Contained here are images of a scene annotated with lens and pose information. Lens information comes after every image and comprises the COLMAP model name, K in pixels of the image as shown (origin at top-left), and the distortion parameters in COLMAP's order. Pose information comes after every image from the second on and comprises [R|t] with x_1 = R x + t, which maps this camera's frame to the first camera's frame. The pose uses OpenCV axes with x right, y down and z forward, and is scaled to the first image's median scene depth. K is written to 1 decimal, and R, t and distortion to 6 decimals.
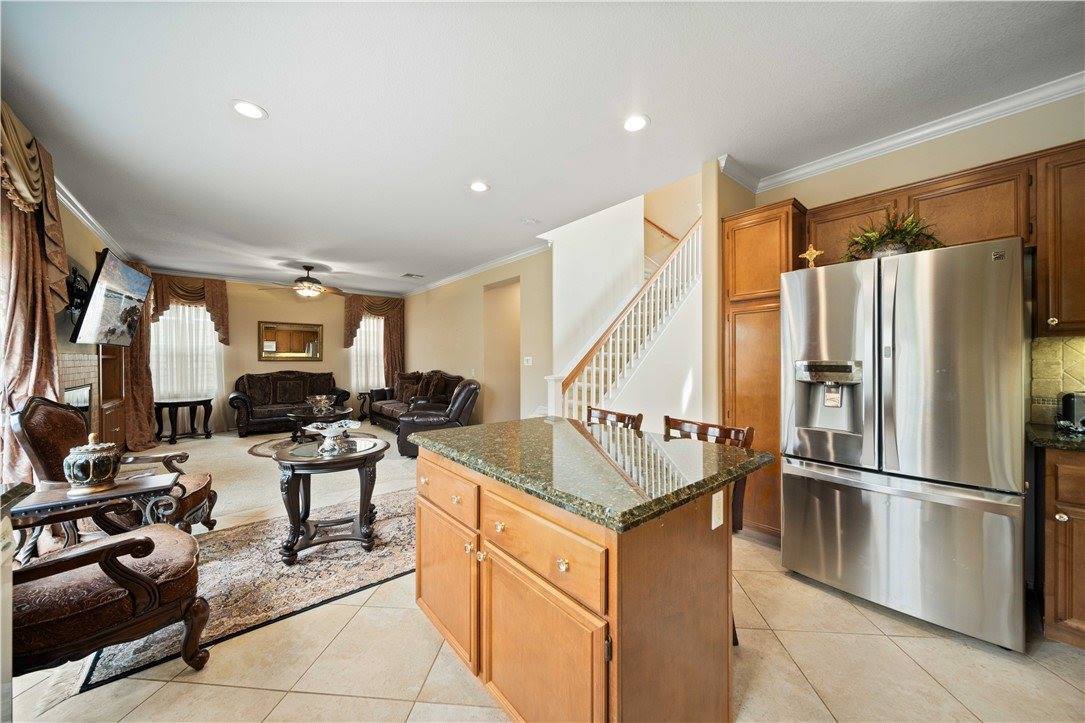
lens RADIAL K [[391.5, 0, 545.6], [0, 391.5, 360.2], [0, 0, 1]] dist [-0.000967, -0.000220]
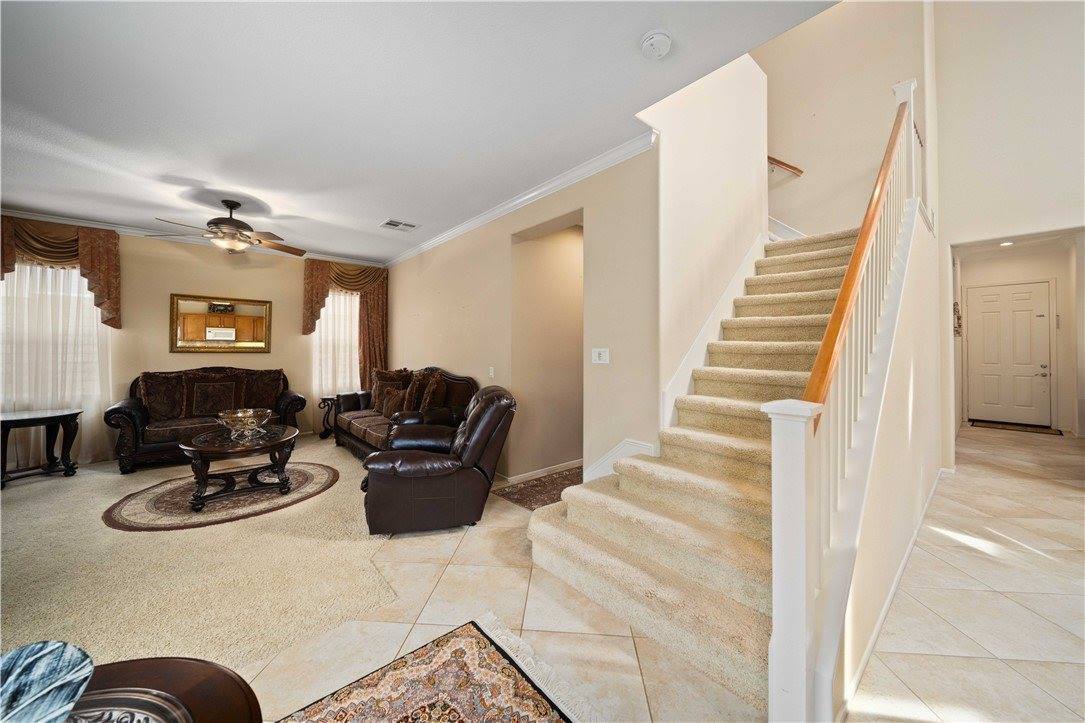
lens RADIAL K [[391.5, 0, 537.5], [0, 391.5, 347.1], [0, 0, 1]] dist [-0.000967, -0.000220]
pose [[0.999979, 0.004755, 0.004295, -0.105266], [-0.004701, 0.999910, -0.012603, -0.002021], [-0.004355, 0.012583, 0.999911, 0.334672]]
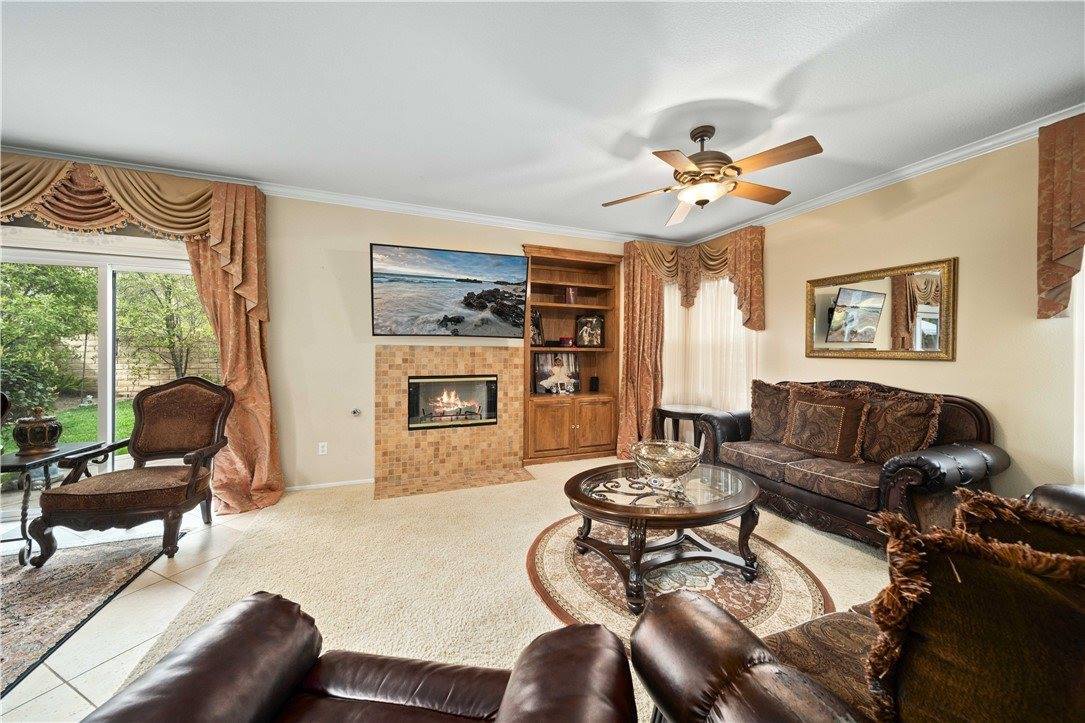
lens RADIAL K [[391.5, 0, 542.3], [0, 391.5, 357.7], [0, 0, 1]] dist [-0.000967, -0.000220]
pose [[-0.294883, 0.007690, -0.955502, -0.140578], [-0.007025, 0.999923, 0.010216, -0.000900], [0.955507, 0.009725, -0.294807, 0.860029]]
